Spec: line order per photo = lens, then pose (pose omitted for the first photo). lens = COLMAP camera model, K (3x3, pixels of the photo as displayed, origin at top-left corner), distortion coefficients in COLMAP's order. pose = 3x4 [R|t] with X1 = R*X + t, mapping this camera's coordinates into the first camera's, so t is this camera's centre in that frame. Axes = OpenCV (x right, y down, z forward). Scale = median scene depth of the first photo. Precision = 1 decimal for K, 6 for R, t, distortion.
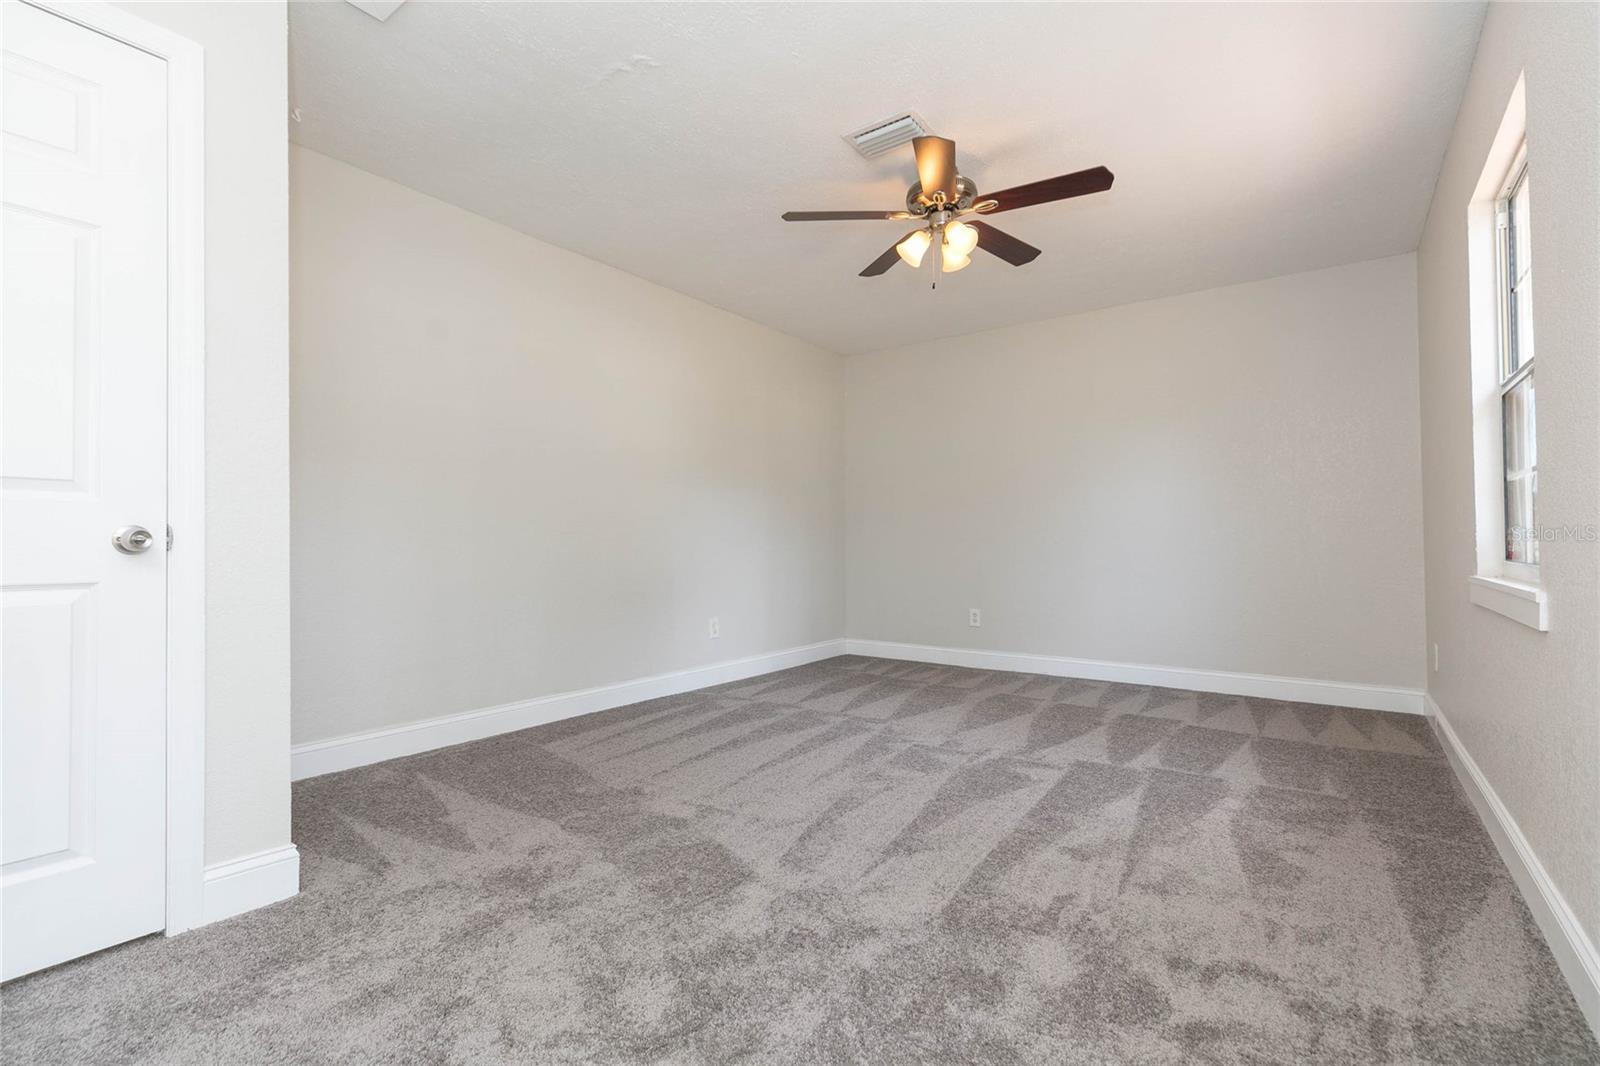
lens RADIAL K [[725.4, 0, 804.7], [0, 725.4, 532.5], [0, 0, 1]] dist [0.006354, -0.000849]
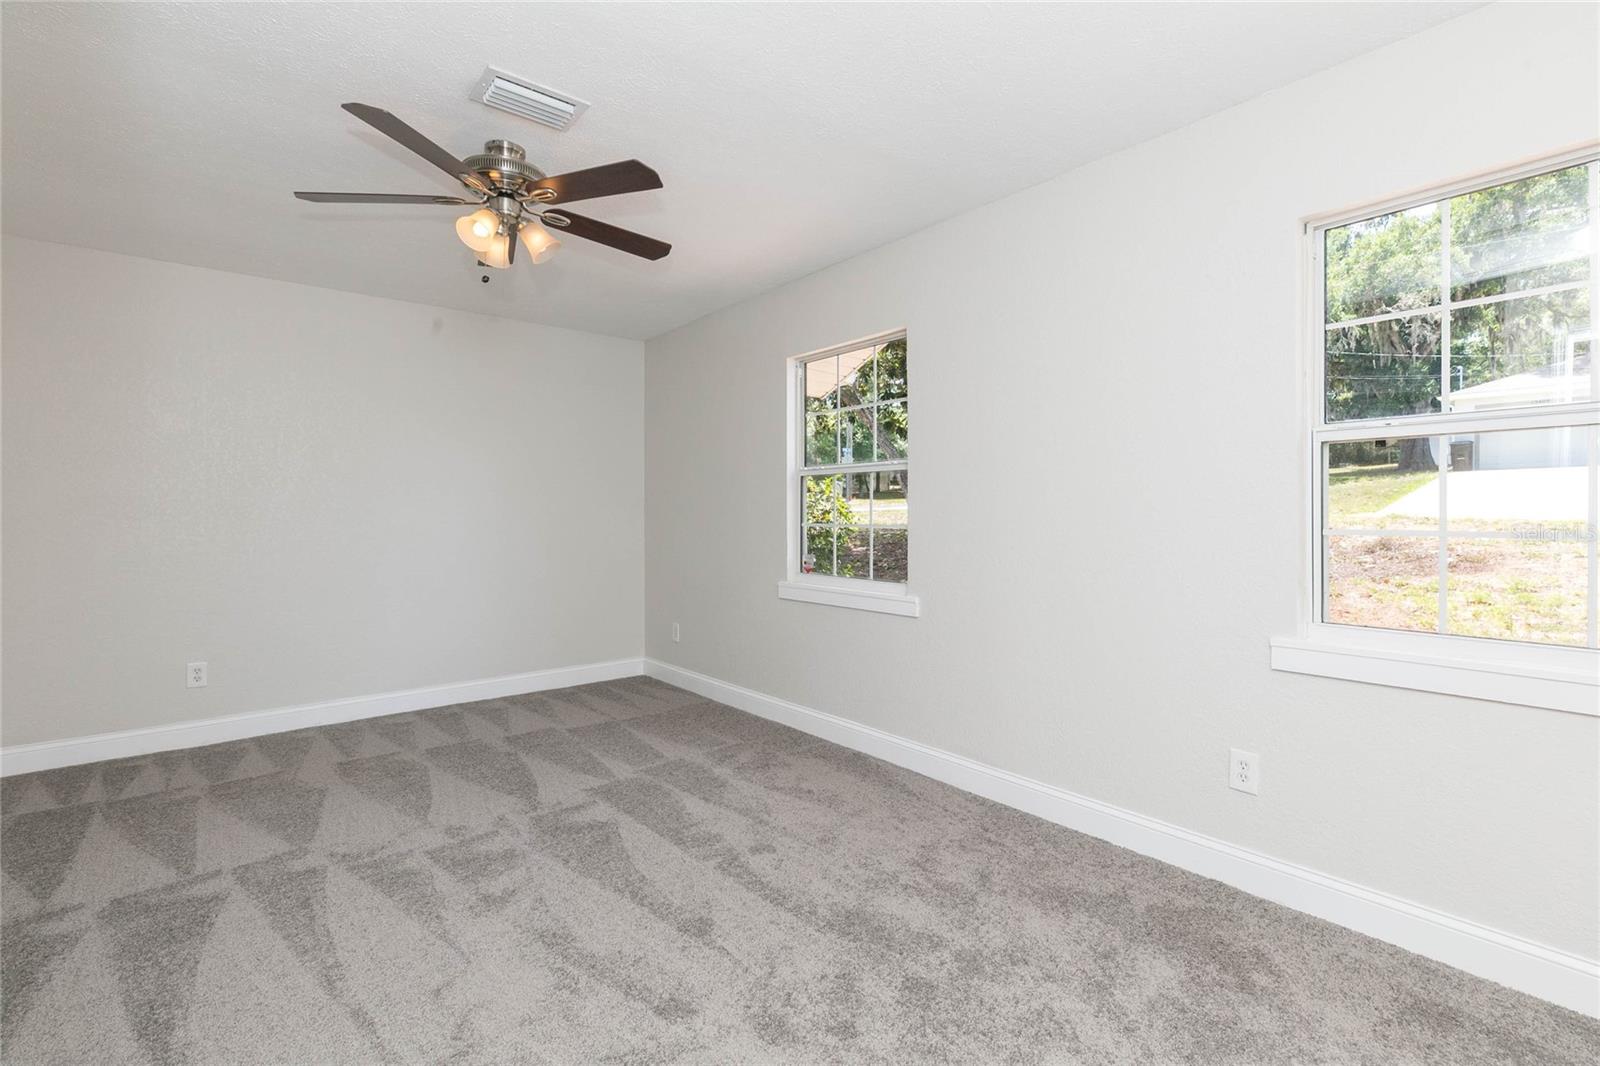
lens RADIAL K [[725.4, 0, 804.9], [0, 725.4, 523.2], [0, 0, 1]] dist [0.006354, -0.000849]
pose [[0.245939, -0.011241, 0.969220, -0.574157], [-0.009928, 0.999851, 0.014116, -0.087694], [-0.969234, -0.013094, 0.245791, 0.476454]]
